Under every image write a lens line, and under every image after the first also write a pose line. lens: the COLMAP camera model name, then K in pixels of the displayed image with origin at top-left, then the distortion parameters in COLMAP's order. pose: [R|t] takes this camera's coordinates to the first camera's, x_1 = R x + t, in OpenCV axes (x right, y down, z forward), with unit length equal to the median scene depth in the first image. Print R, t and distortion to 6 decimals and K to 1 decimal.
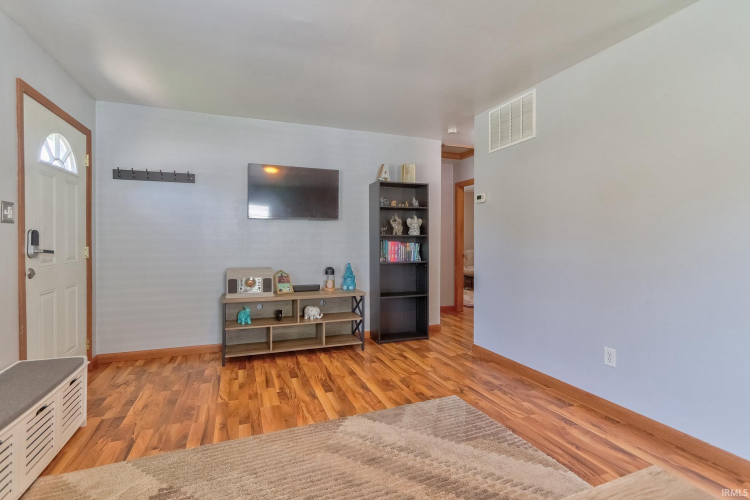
lens RADIAL K [[346.3, 0, 355.8], [0, 346.3, 243.0], [0, 0, 1]] dist [0.003936, 0.000408]
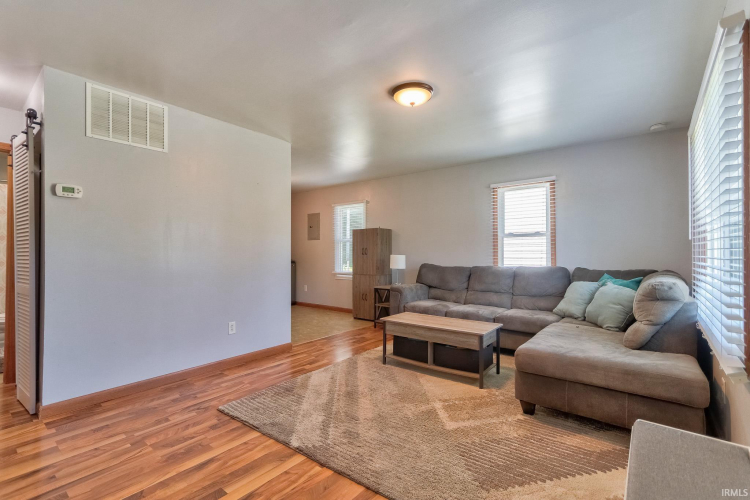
lens RADIAL K [[346.3, 0, 373.1], [0, 346.3, 249.3], [0, 0, 1]] dist [0.003936, 0.000408]
pose [[-0.528646, 0.003781, 0.848834, -0.742562], [0.004442, 0.999989, -0.001688, -0.007417], [-0.848831, 0.002878, -0.528657, 1.081555]]
